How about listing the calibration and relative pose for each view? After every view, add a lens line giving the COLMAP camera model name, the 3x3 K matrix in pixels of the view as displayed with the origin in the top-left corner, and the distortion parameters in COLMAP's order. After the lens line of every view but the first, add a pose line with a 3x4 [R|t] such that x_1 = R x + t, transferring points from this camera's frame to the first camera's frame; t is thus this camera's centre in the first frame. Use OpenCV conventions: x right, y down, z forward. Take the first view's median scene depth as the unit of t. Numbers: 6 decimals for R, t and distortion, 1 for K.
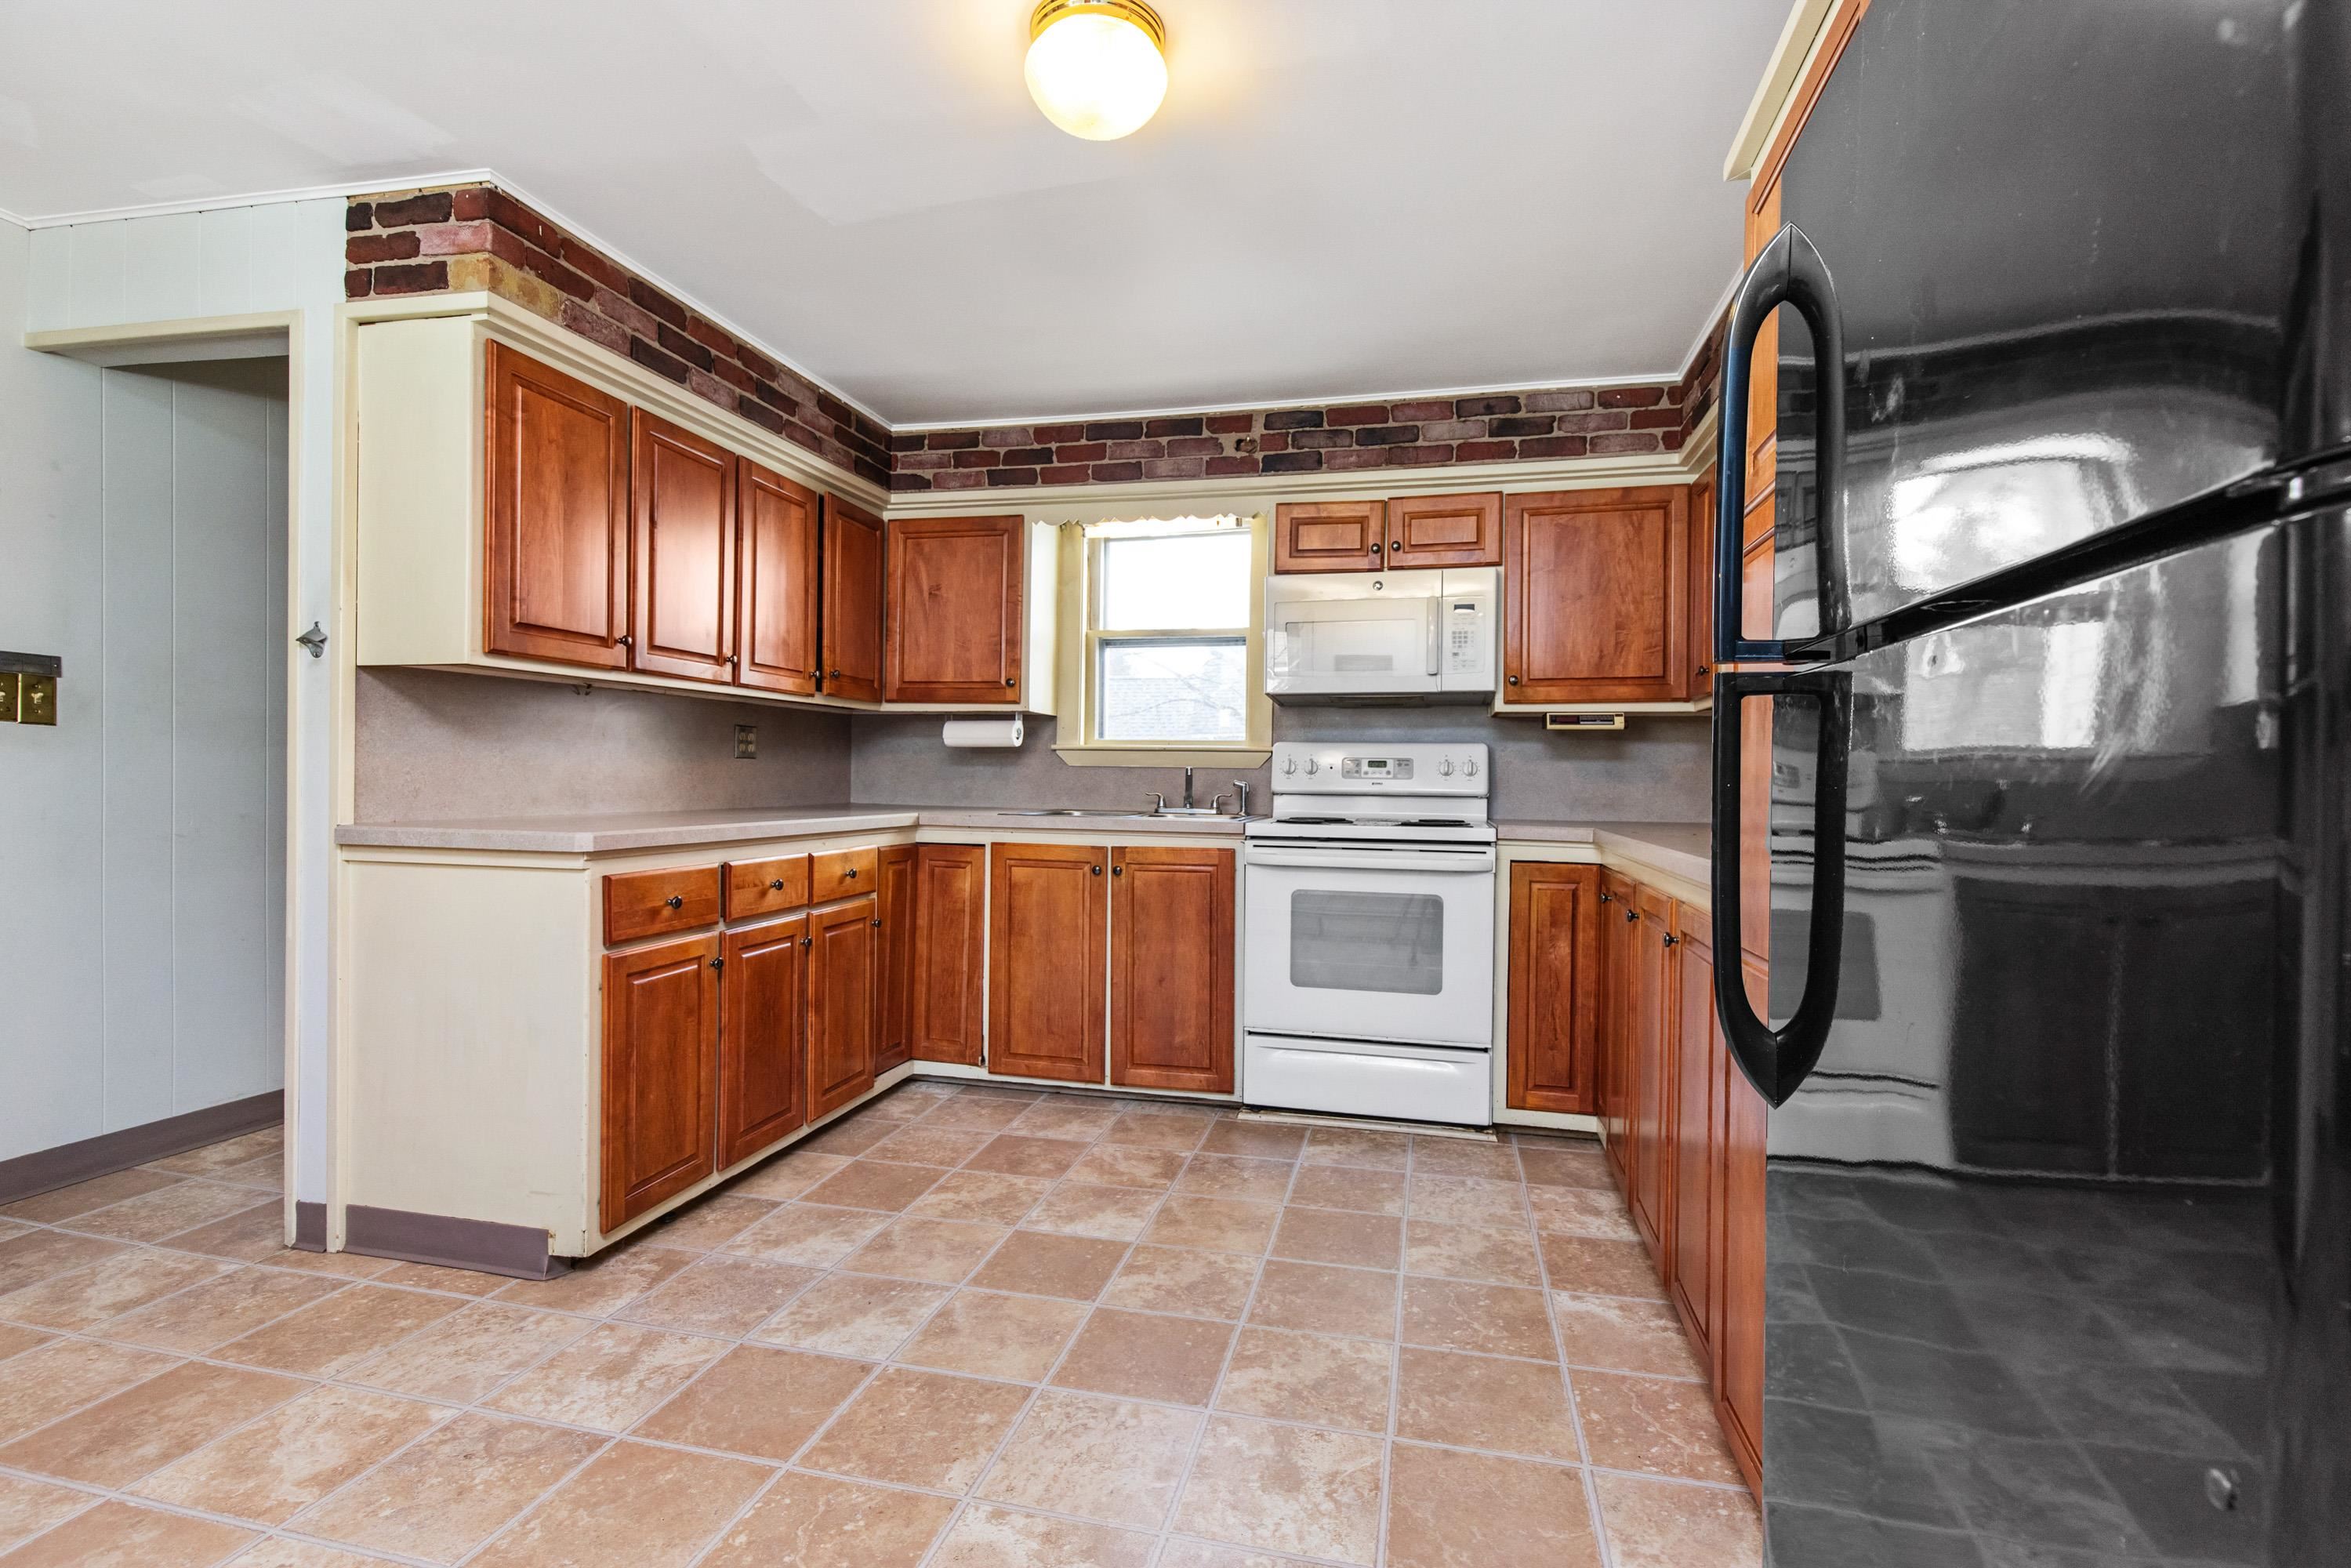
lens RADIAL K [[1090.4, 0, 1180.6], [0, 1090.4, 778.2], [0, 0, 1]] dist [0.011513, -0.001049]
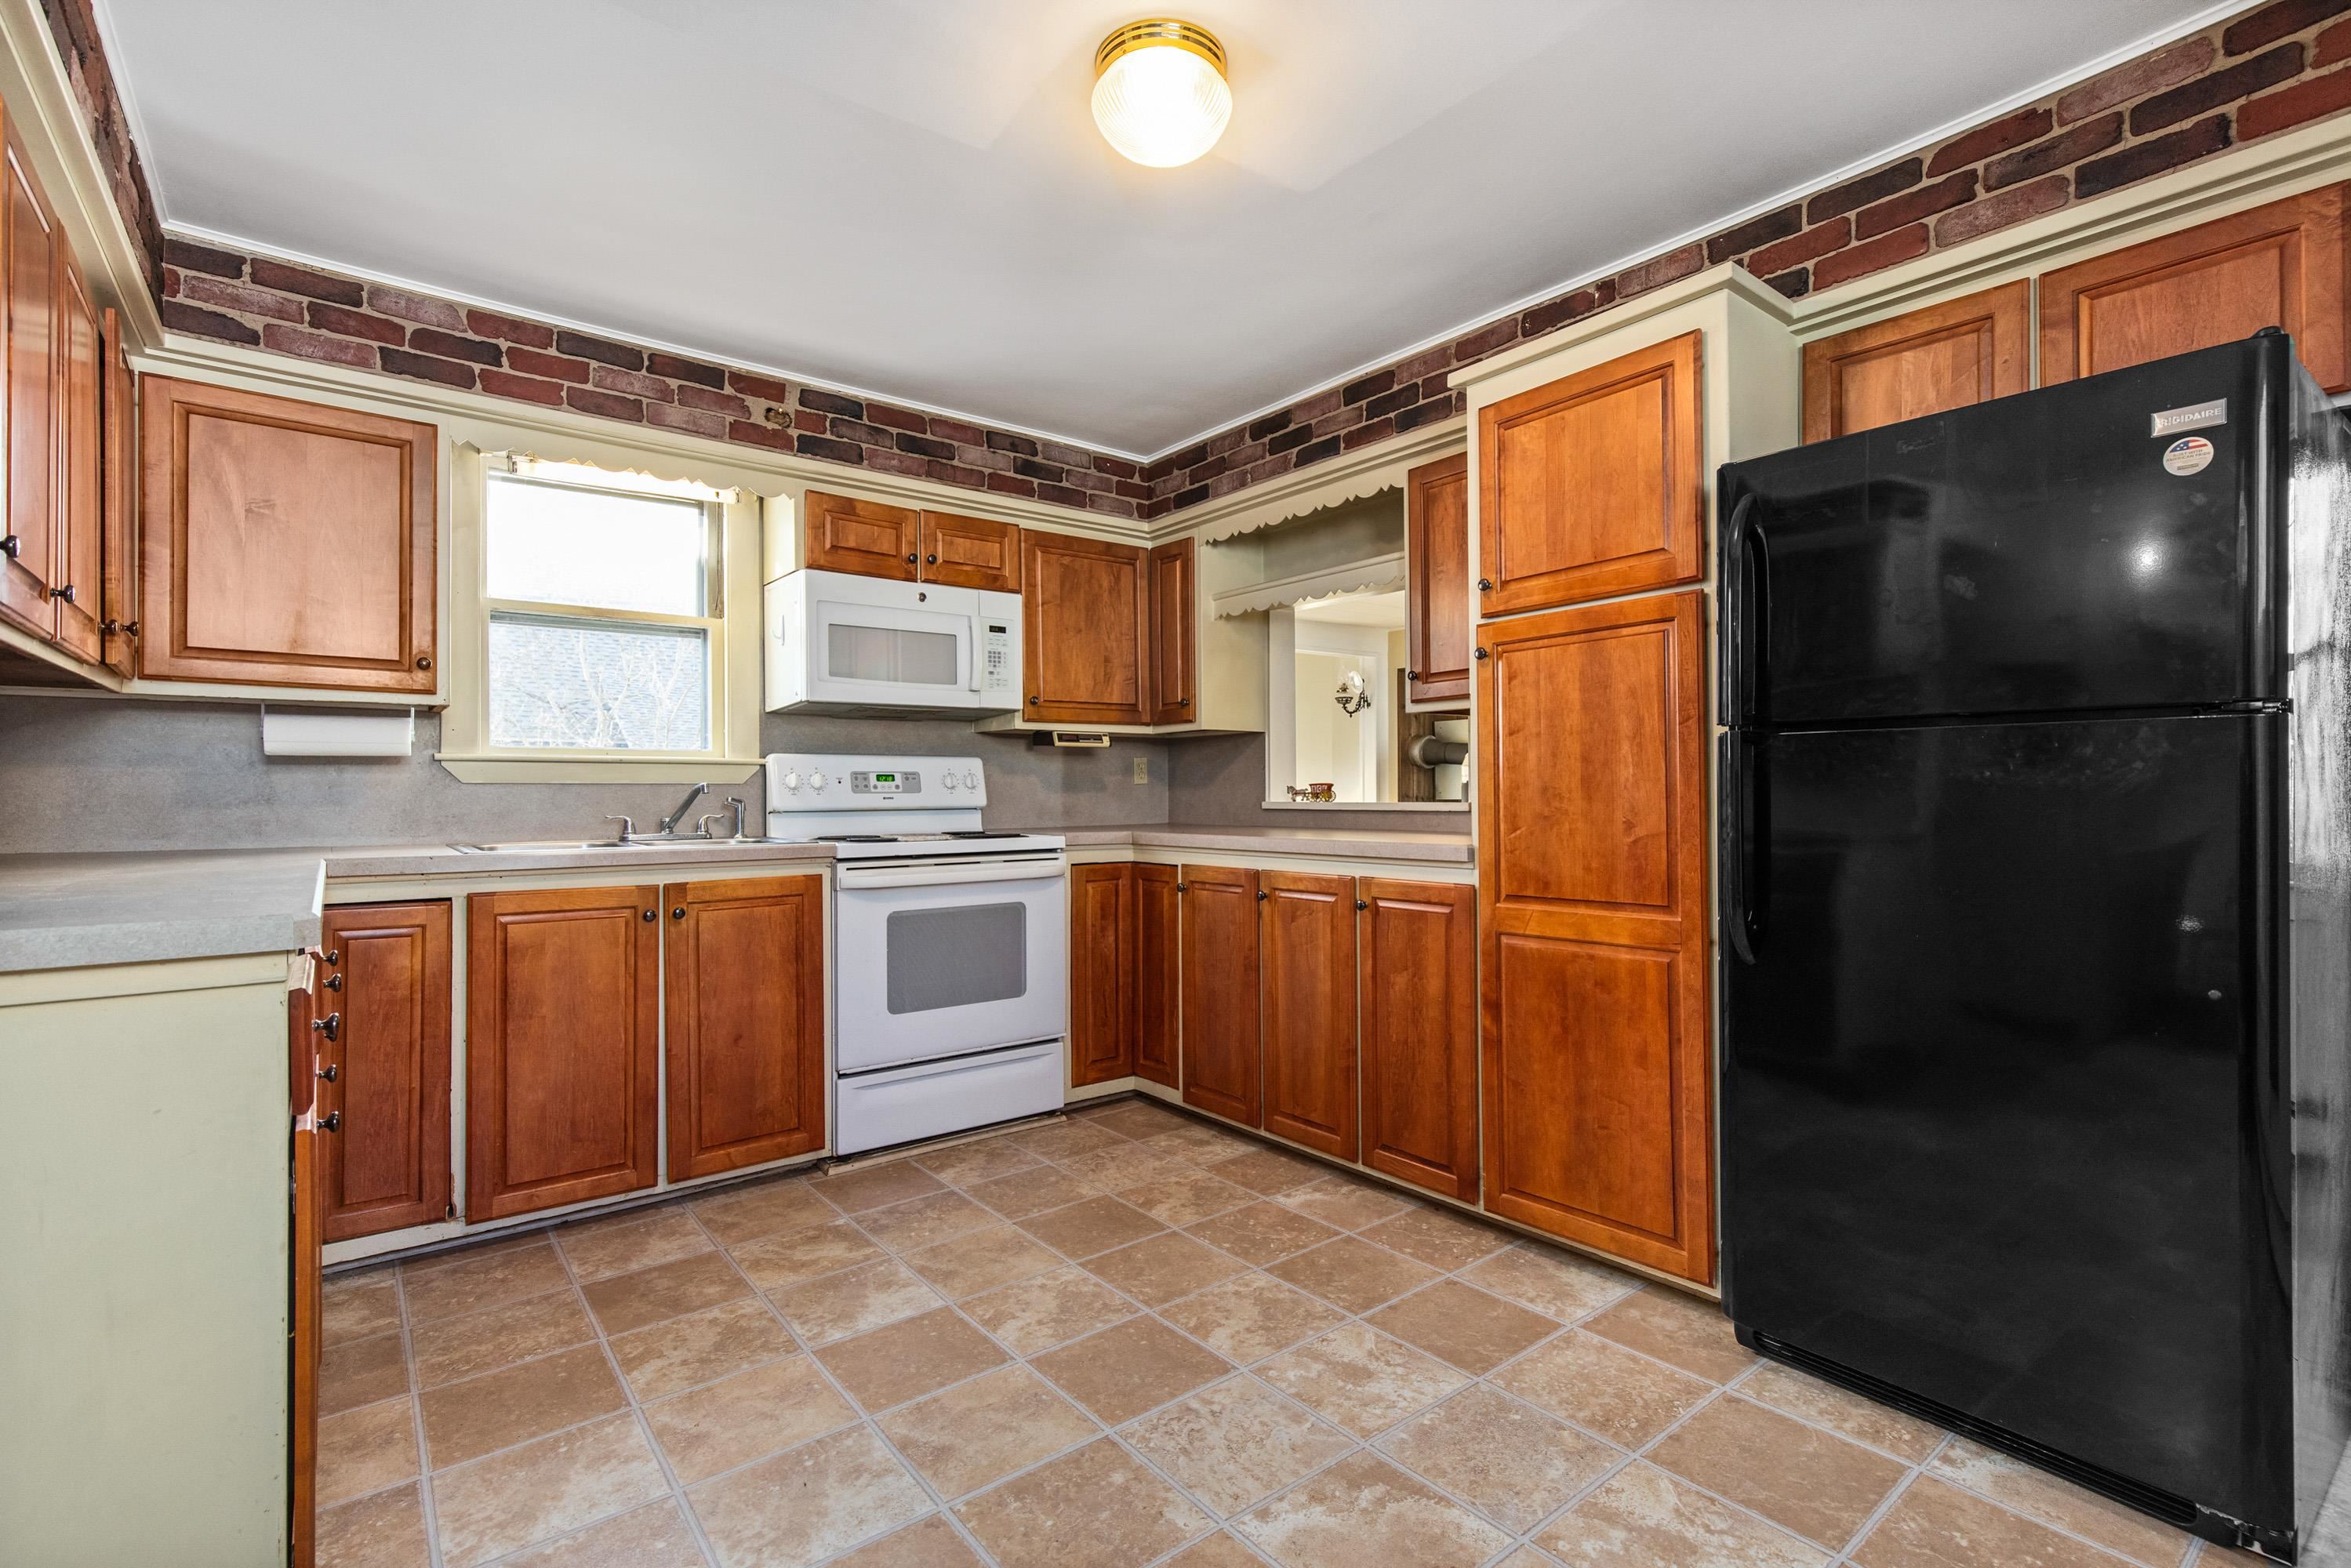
lens RADIAL K [[1091.3, 0, 1262.6], [0, 1091.3, 782.7], [0, 0, 1]] dist [0.010105, -0.000821]
pose [[0.587495, -0.009990, 0.809166, -0.458086], [0.012830, 0.999913, 0.003029, -0.008339], [-0.809126, 0.008602, 0.587572, 0.179826]]
